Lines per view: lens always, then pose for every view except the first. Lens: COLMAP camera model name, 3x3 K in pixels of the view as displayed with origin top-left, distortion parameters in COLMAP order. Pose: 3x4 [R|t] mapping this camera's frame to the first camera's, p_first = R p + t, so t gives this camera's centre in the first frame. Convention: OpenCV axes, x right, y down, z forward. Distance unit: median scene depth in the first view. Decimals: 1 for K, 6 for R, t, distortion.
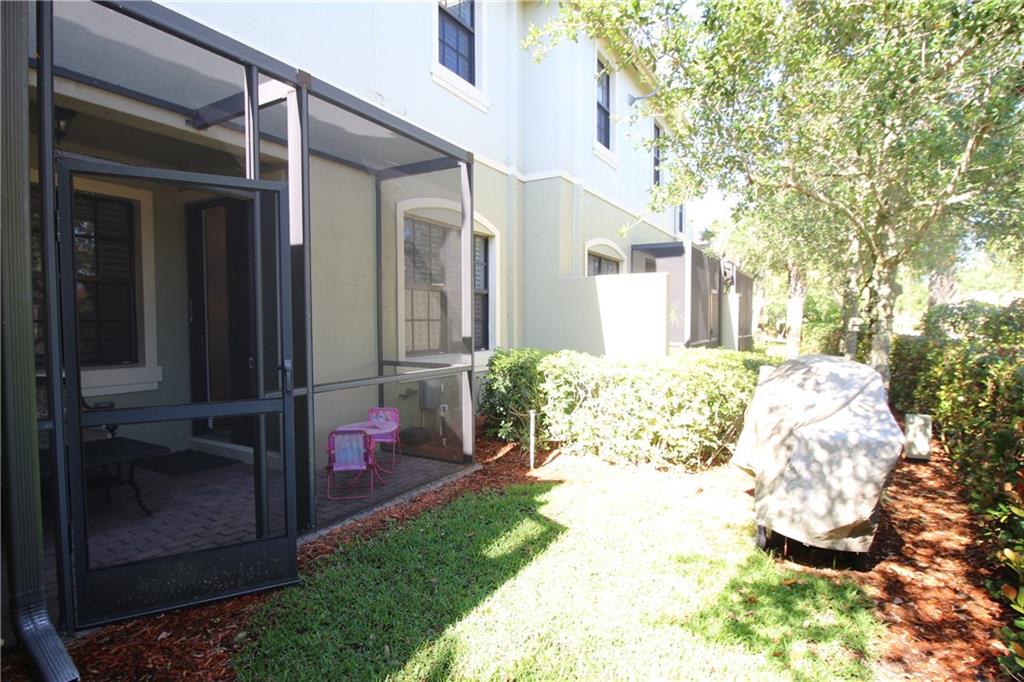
lens RADIAL K [[528.9, 0, 505.7], [0, 528.9, 346.4], [0, 0, 1]] dist [-0.015916, -0.000917]
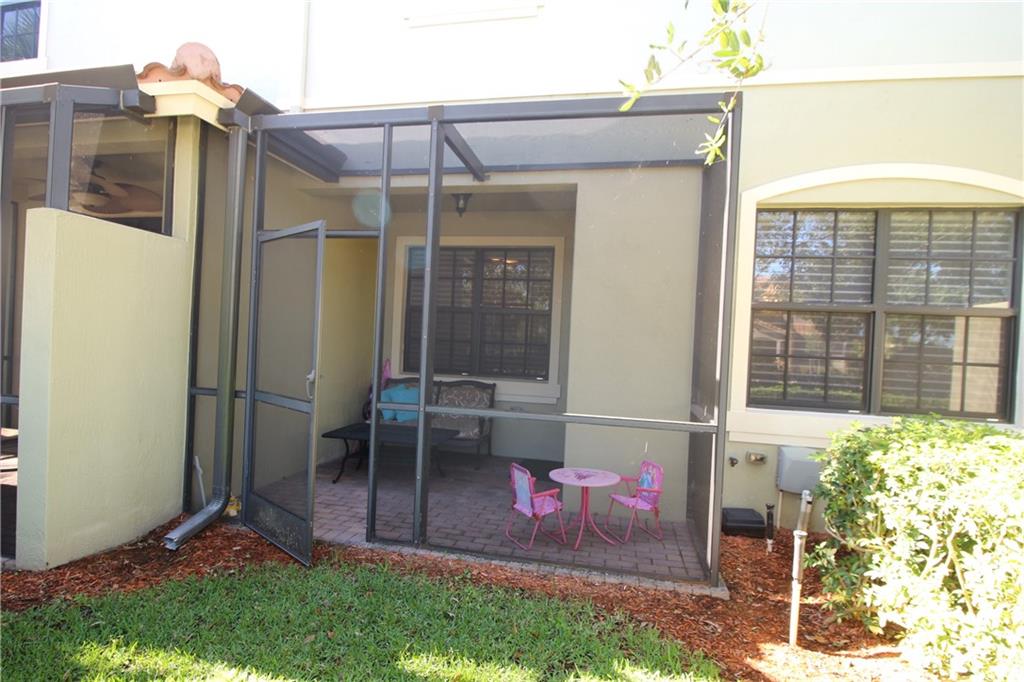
lens RADIAL K [[528.9, 0, 505.7], [0, 528.9, 346.4], [0, 0, 1]] dist [-0.015916, -0.000917]
pose [[0.321572, 0.026066, -0.946526, 0.558373], [-0.091800, 0.995770, -0.003766, -0.041806], [0.942425, 0.088102, 0.322605, 0.685585]]
